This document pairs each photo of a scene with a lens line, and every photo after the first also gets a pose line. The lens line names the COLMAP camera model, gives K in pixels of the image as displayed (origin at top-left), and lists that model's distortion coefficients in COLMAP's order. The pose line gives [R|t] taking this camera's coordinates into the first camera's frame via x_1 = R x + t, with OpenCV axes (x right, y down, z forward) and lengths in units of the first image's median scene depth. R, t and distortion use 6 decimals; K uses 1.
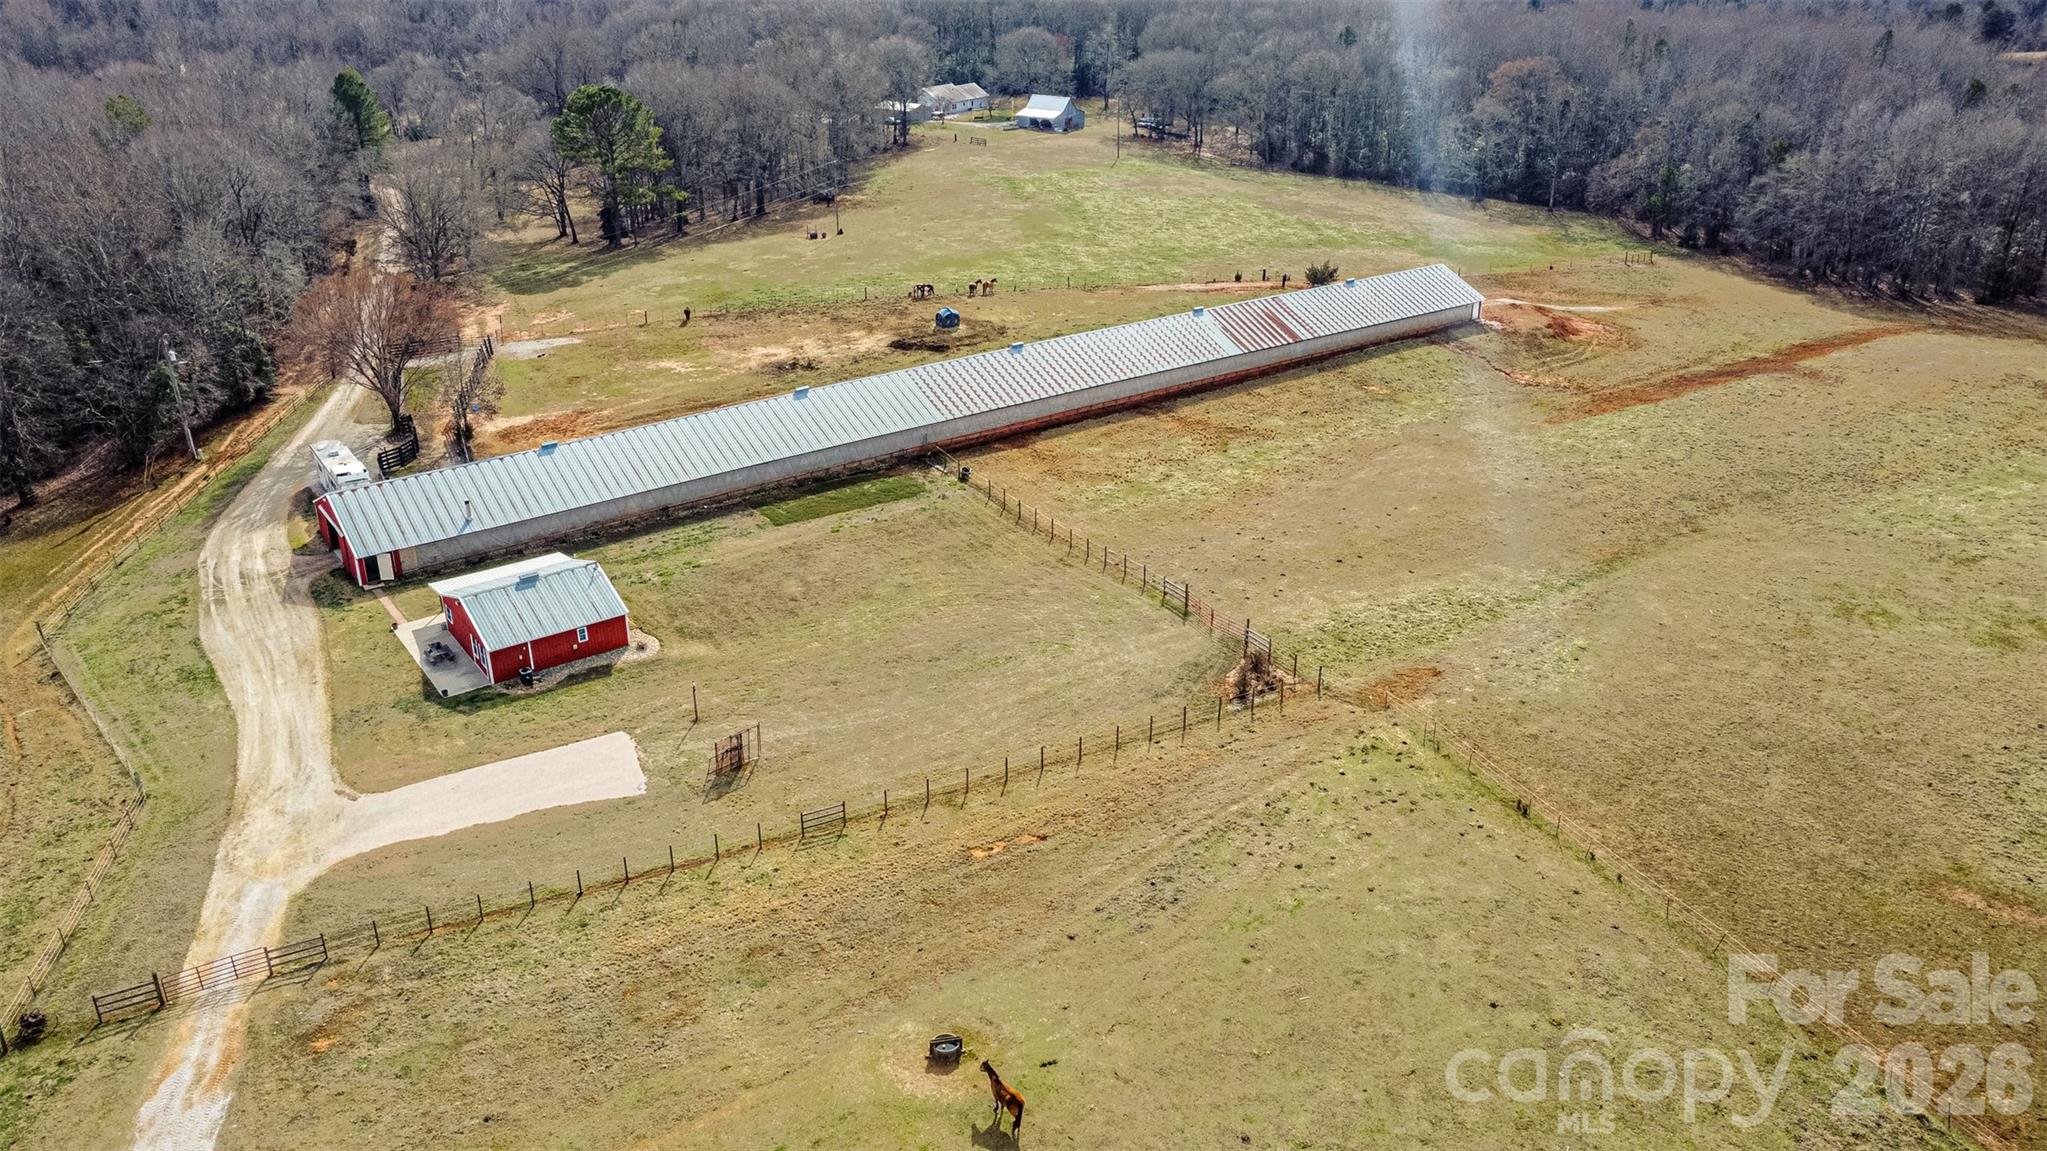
lens RADIAL K [[1545.3, 0, 1023.5], [0, 1545.3, 575.5], [0, 0, 1]] dist [-0.185508, 0.342205]
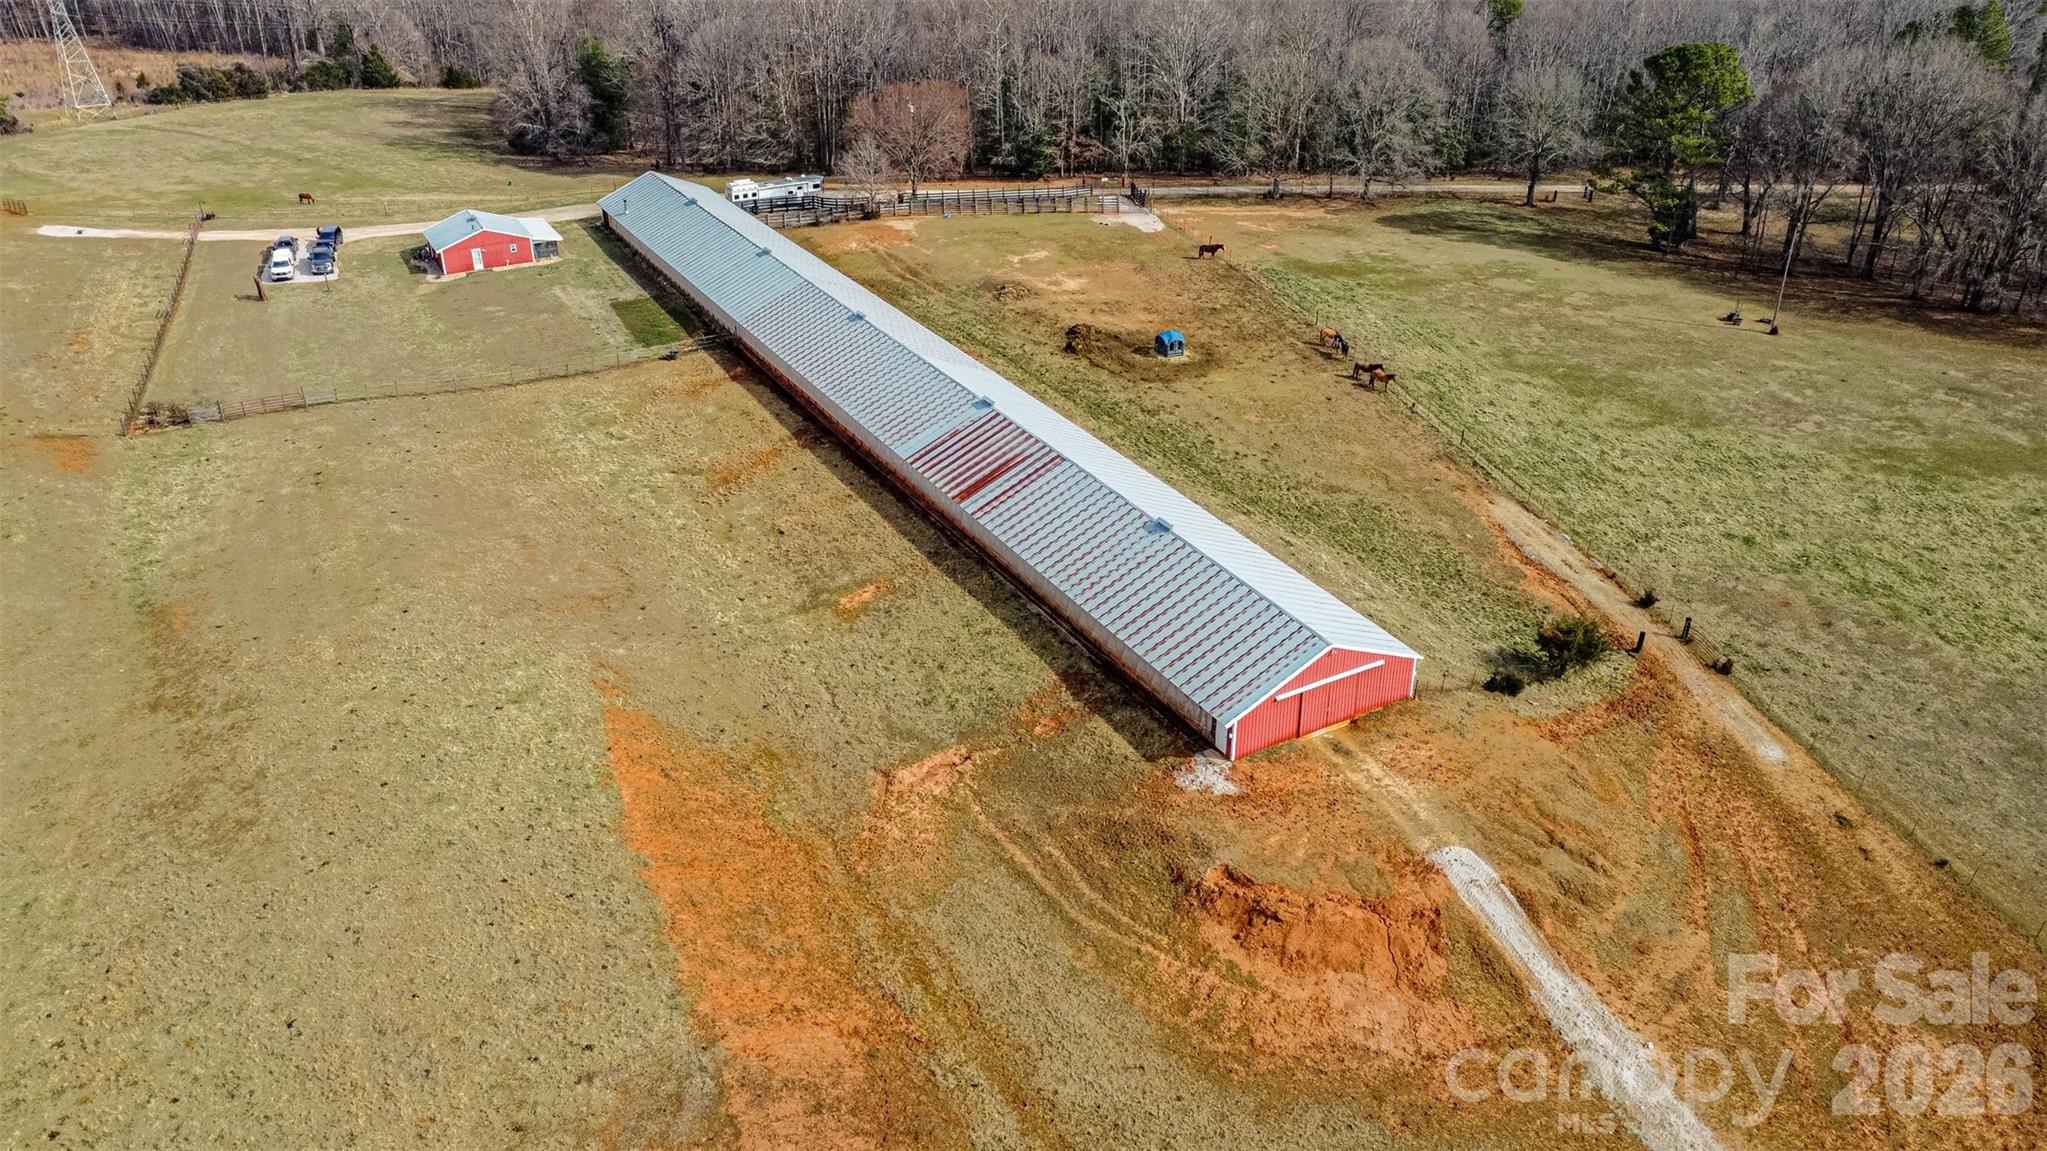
lens RADIAL K [[1547.8, 0, 985.6], [0, 1547.8, 526.8], [0, 0, 1]] dist [-0.151038, 0.236830]
pose [[-0.137463, 0.435919, -0.889426, 0.809953], [-0.406640, 0.793954, 0.451974, -0.472857], [0.903188, 0.423806, 0.068123, 1.045196]]
